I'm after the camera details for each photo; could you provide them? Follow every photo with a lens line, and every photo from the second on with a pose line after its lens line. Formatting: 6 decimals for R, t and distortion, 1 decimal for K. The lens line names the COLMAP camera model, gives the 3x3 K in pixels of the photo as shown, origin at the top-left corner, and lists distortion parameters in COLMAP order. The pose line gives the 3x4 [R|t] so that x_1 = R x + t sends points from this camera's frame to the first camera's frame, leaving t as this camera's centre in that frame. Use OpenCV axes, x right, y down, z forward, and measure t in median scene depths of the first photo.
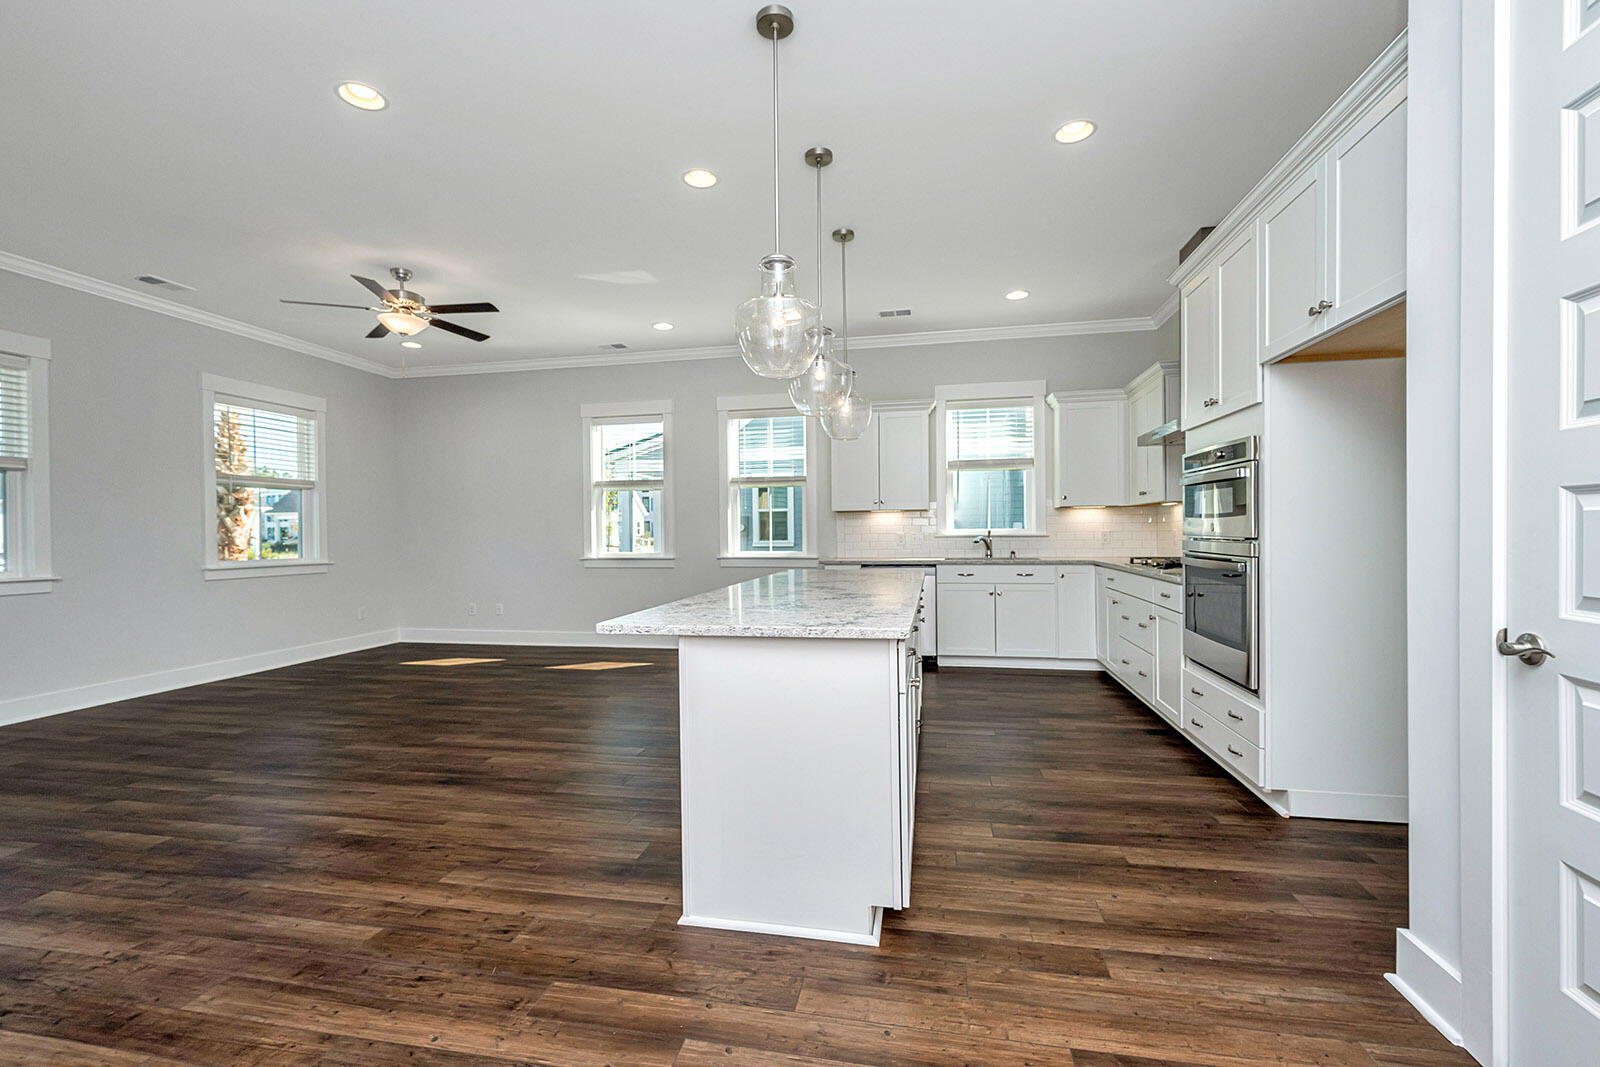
lens RADIAL K [[638.9, 0, 823.0], [0, 638.9, 530.9], [0, 0, 1]] dist [0.001527, -0.000113]
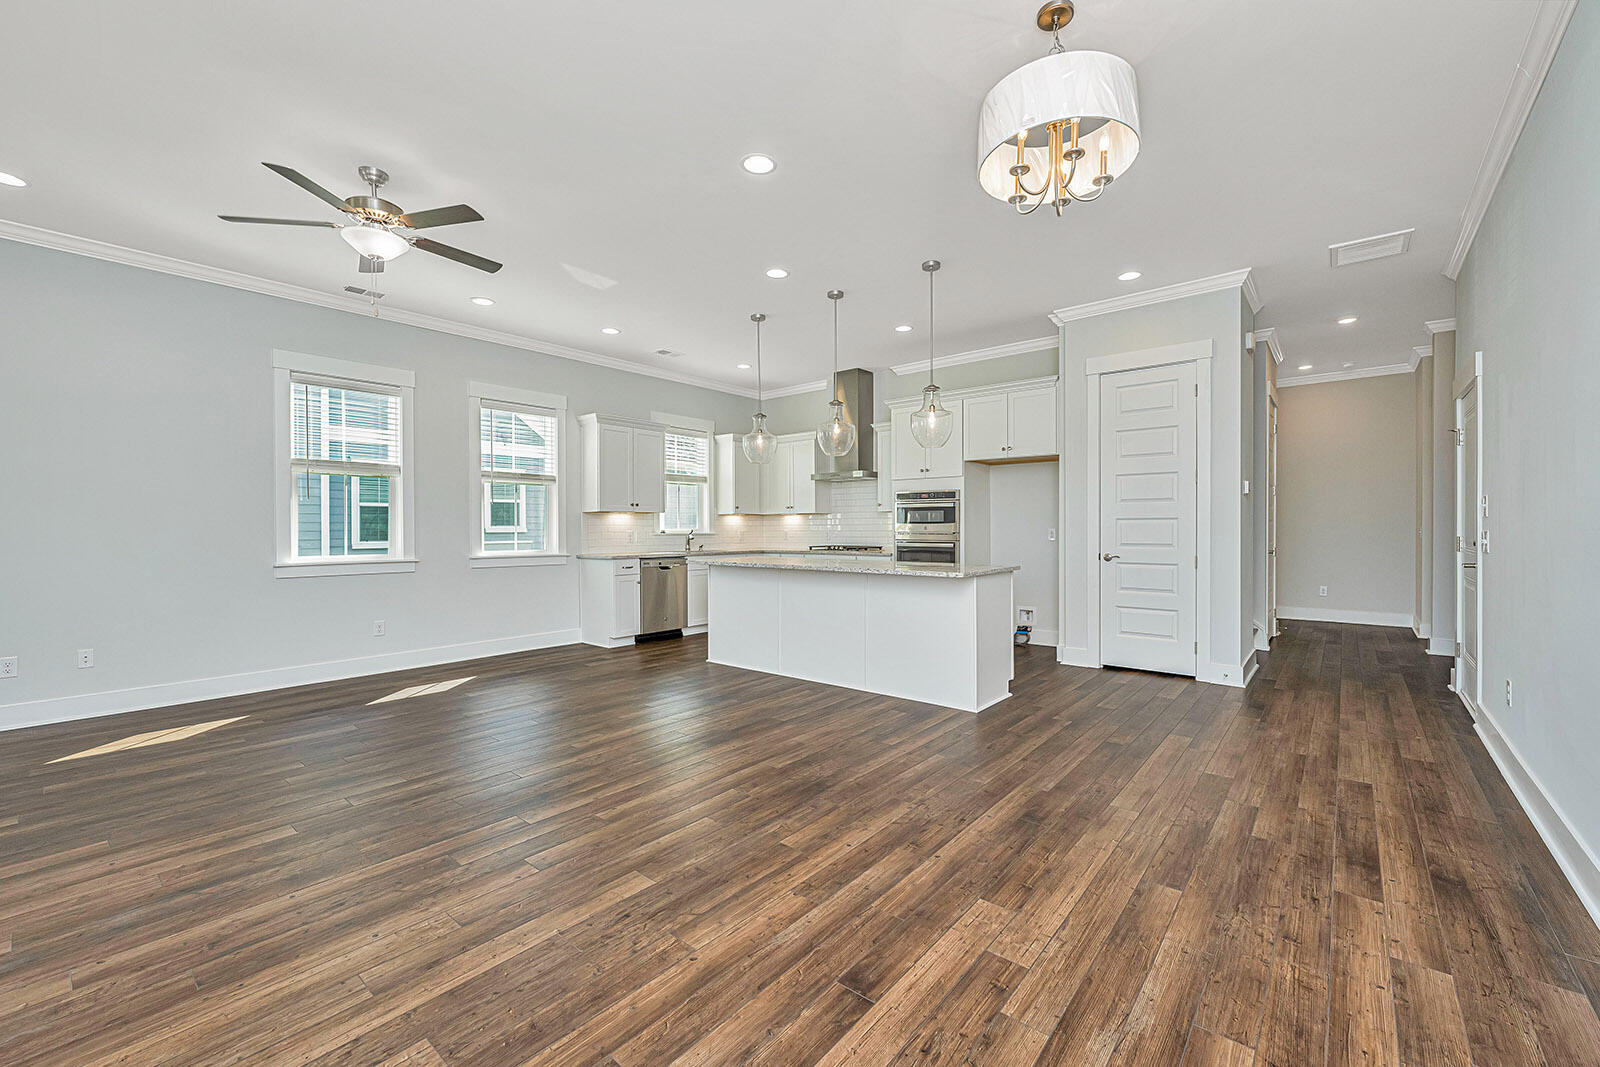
lens RADIAL K [[638.9, 0, 810.9], [0, 638.9, 532.3], [0, 0, 1]] dist [0.001527, -0.000113]
pose [[0.491938, 0.005017, 0.870616, -1.702367], [-0.000844, 0.999986, -0.005286, 0.022698], [-0.870630, 0.001866, 0.491935, 0.320431]]
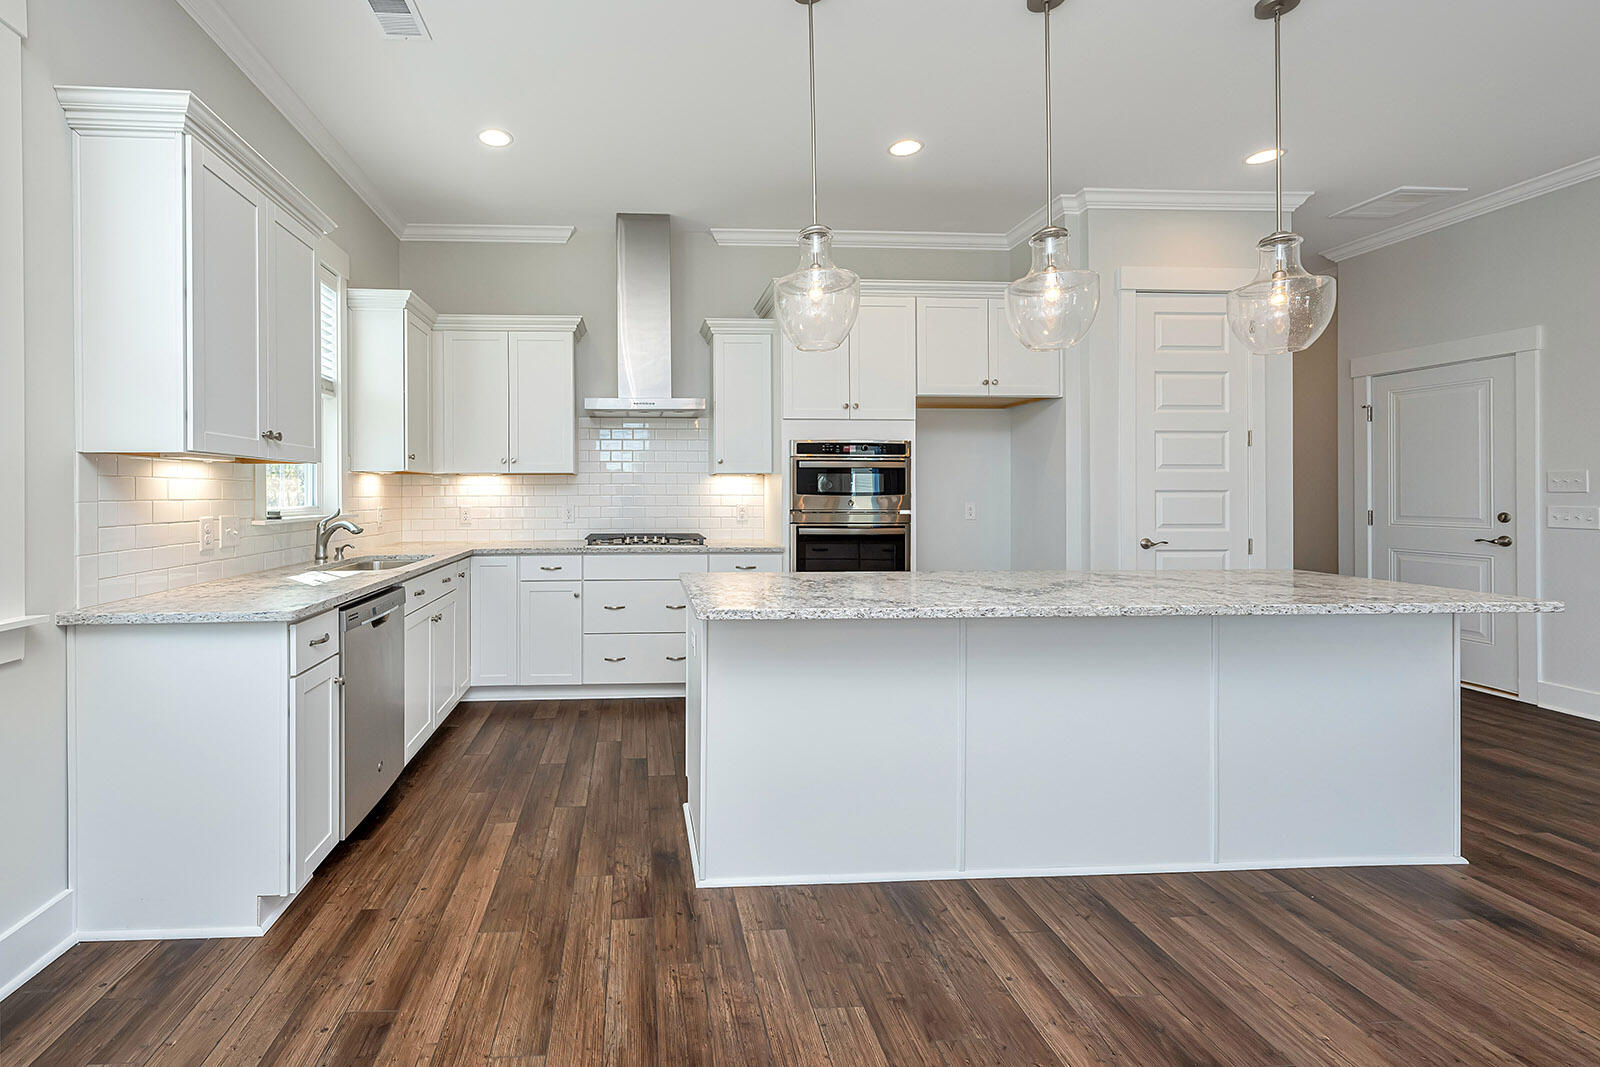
lens RADIAL K [[677.3, 0, 689.1], [0, 677.3, 494.5], [0, 0, 1]] dist [0.001459, 0.000042]
pose [[-0.231791, 0.006021, 0.972747, -0.749996], [0.007573, 0.999962, -0.004384, -0.023036], [-0.972736, 0.006351, -0.231827, 1.915243]]
